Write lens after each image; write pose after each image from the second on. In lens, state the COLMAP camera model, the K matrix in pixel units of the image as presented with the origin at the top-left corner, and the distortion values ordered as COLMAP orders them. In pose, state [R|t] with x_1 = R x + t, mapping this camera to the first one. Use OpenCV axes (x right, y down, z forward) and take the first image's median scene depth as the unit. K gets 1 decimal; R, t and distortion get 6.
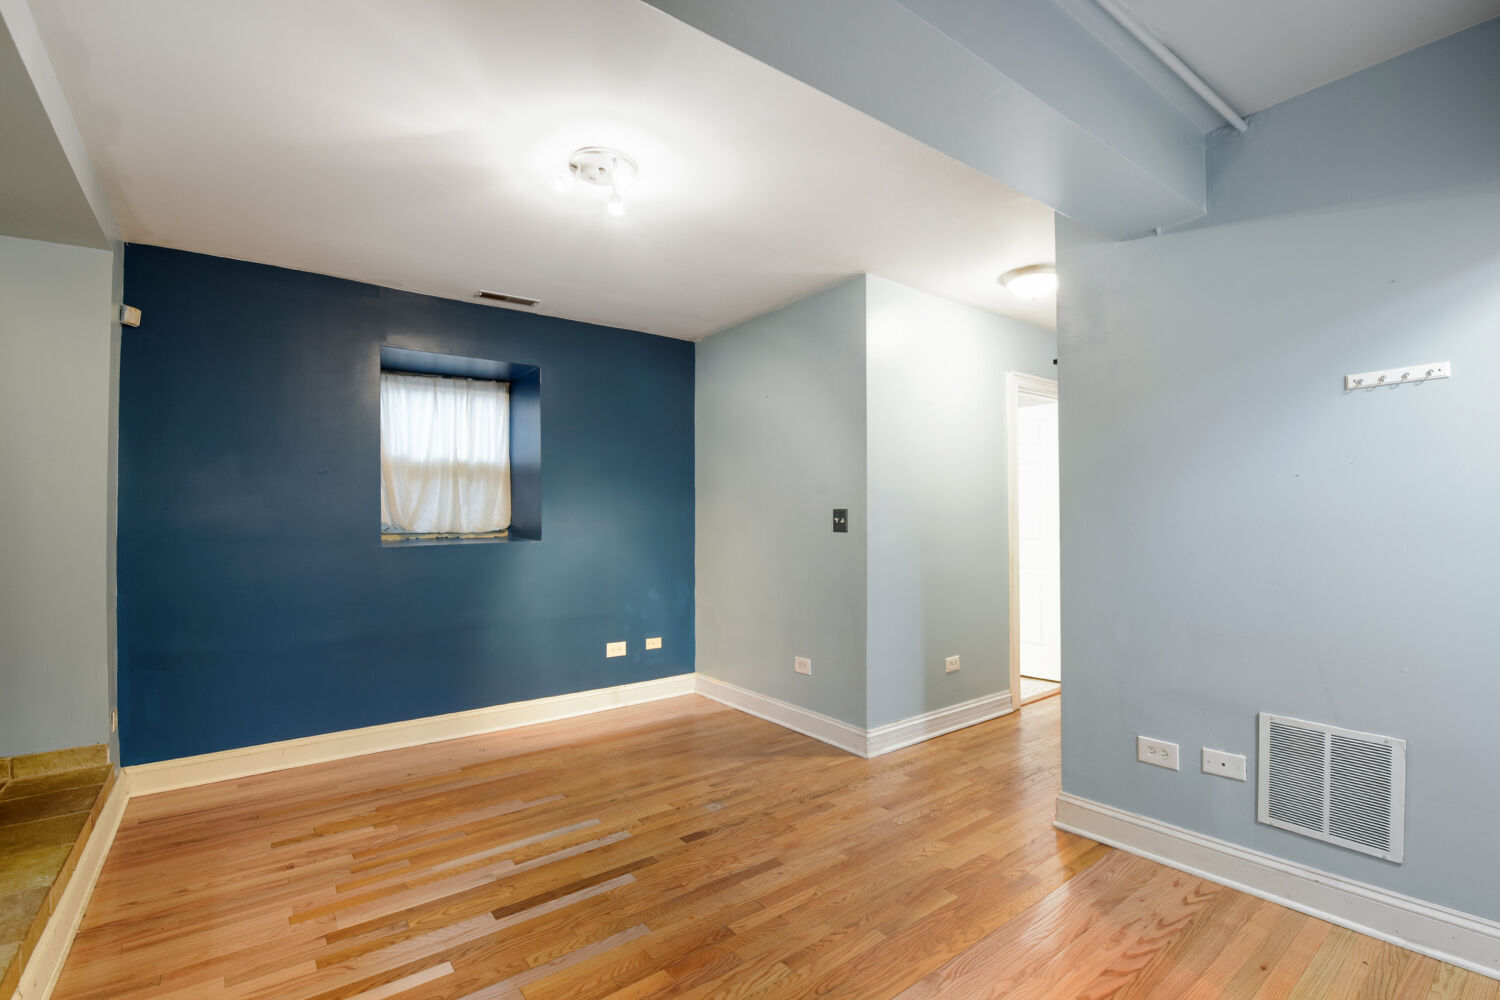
lens RADIAL K [[685.2, 0, 774.0], [0, 685.2, 535.7], [0, 0, 1]] dist [-0.001583, -0.010353]
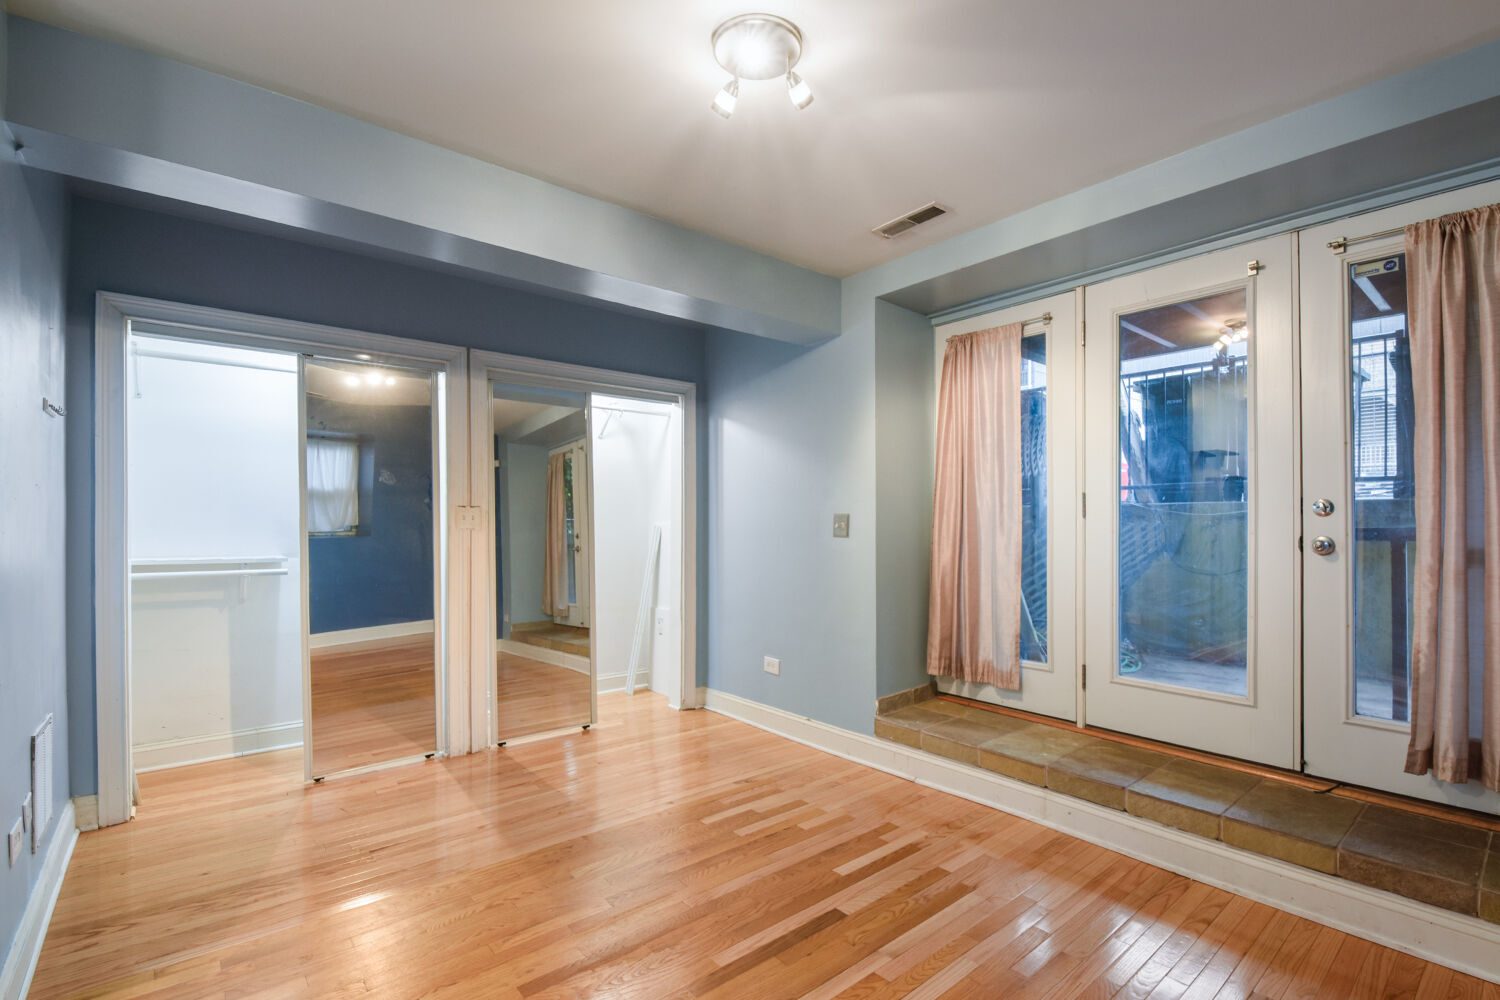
lens RADIAL K [[678.8, 0, 758.8], [0, 678.8, 510.8], [0, 0, 1]] dist [-0.001726, -0.007145]
pose [[-0.999730, 0.007603, -0.021941, -0.183747], [0.007404, 0.999931, 0.009143, -0.030681], [0.022009, 0.008978, -0.999717, 1.358075]]
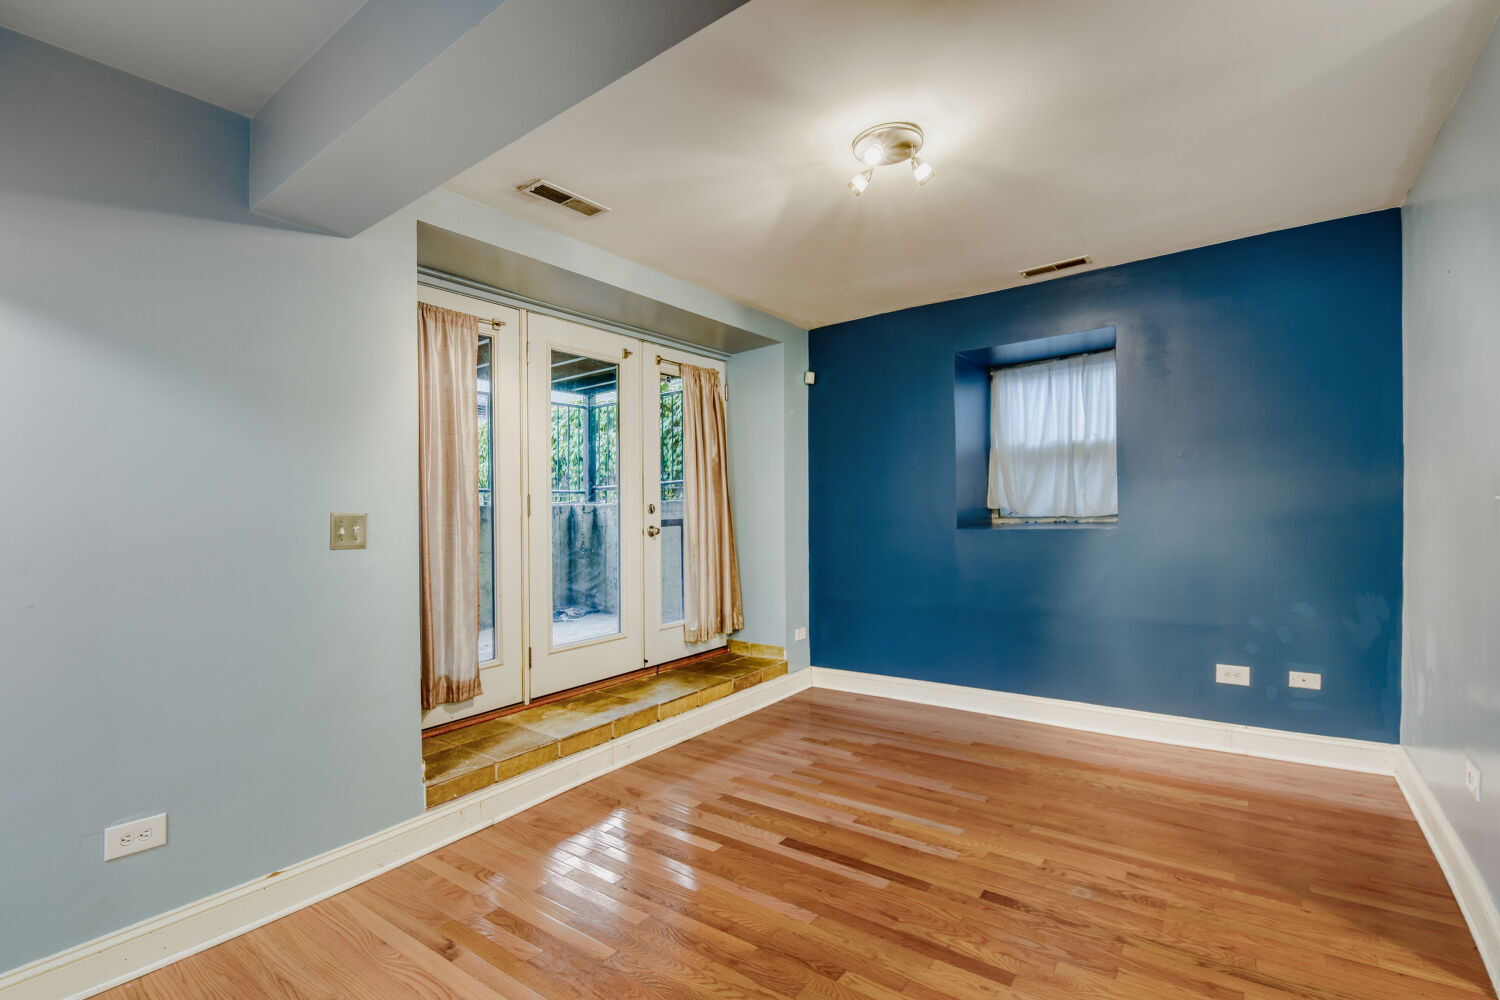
lens RADIAL K [[674.7, 0, 743.0], [0, 674.7, 524.6], [0, 0, 1]] dist [-0.010574, -0.000881]
pose [[0.250638, 0.018083, -0.967912, 0.485261], [0.000207, 0.999825, 0.018733, -0.015411], [0.968081, -0.004896, 0.250591, 0.435305]]
